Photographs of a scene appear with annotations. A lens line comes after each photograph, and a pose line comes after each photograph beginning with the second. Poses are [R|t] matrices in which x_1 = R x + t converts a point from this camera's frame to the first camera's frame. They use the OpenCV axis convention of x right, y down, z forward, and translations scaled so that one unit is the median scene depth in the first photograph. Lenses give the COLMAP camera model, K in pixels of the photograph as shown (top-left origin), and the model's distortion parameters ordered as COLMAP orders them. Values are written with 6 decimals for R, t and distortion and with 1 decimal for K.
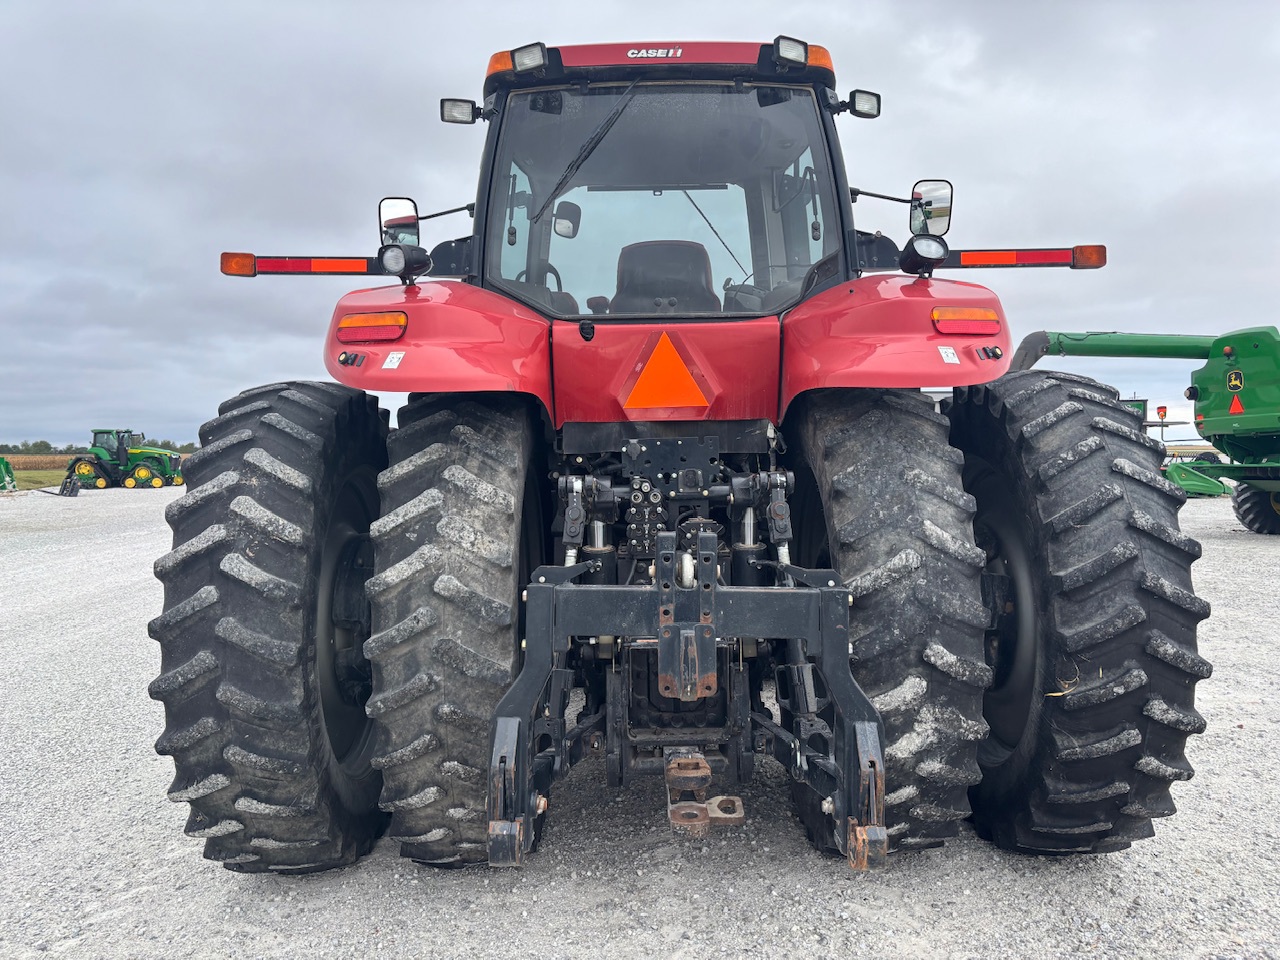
lens RADIAL K [[963.8, 0, 640.3], [0, 963.8, 488.7], [0, 0, 1]] dist [0.047328, -0.061363]
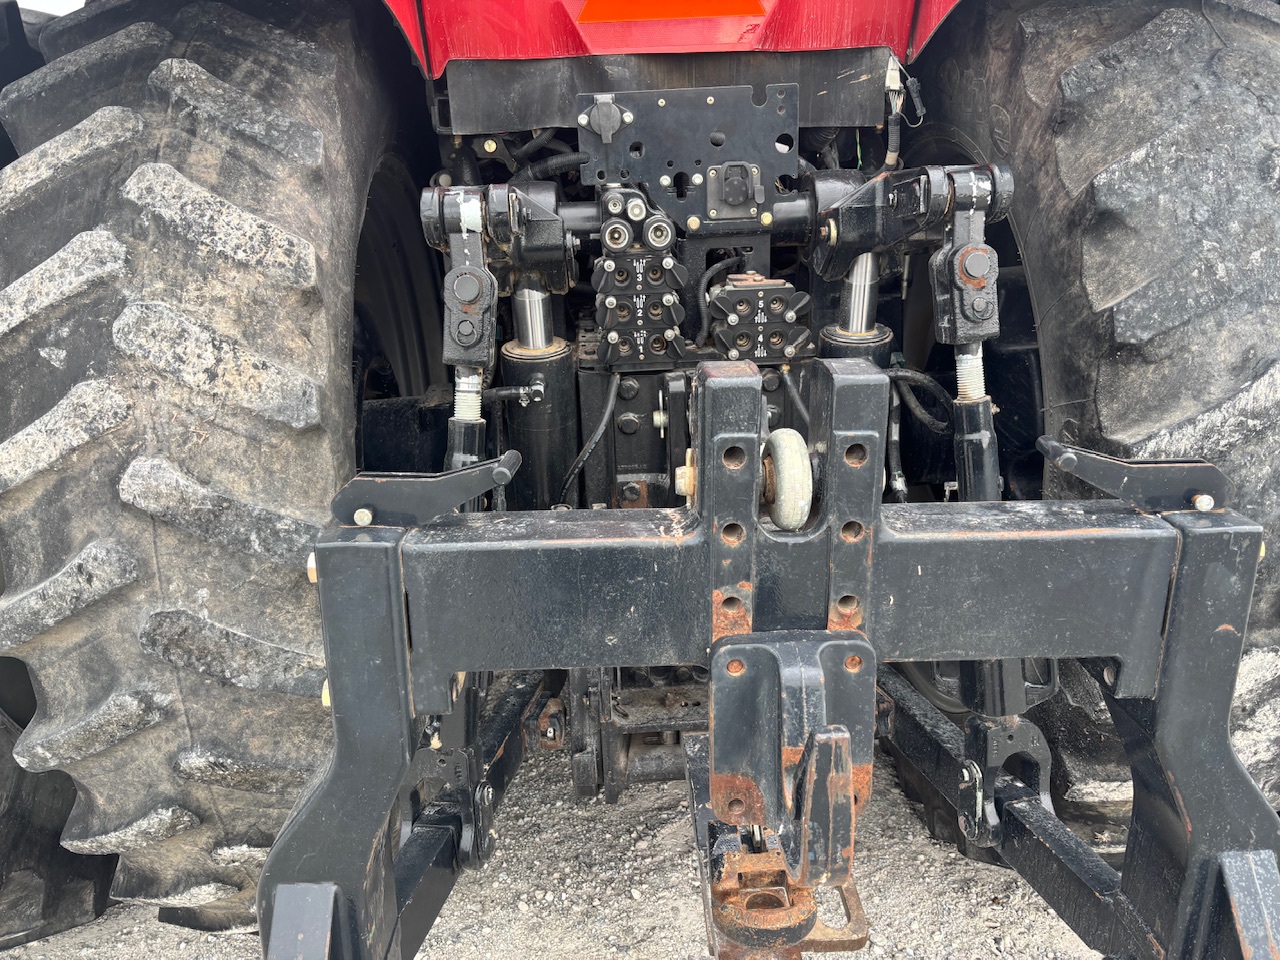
lens RADIAL K [[963.8, 0, 642.7], [0, 963.8, 485.6], [0, 0, 1]] dist [0.047328, -0.061363]
pose [[0.998497, -0.033078, 0.043710, -0.016171], [0.018569, 0.954370, 0.298049, -0.013987], [-0.051575, -0.296789, 0.953549, 0.587718]]
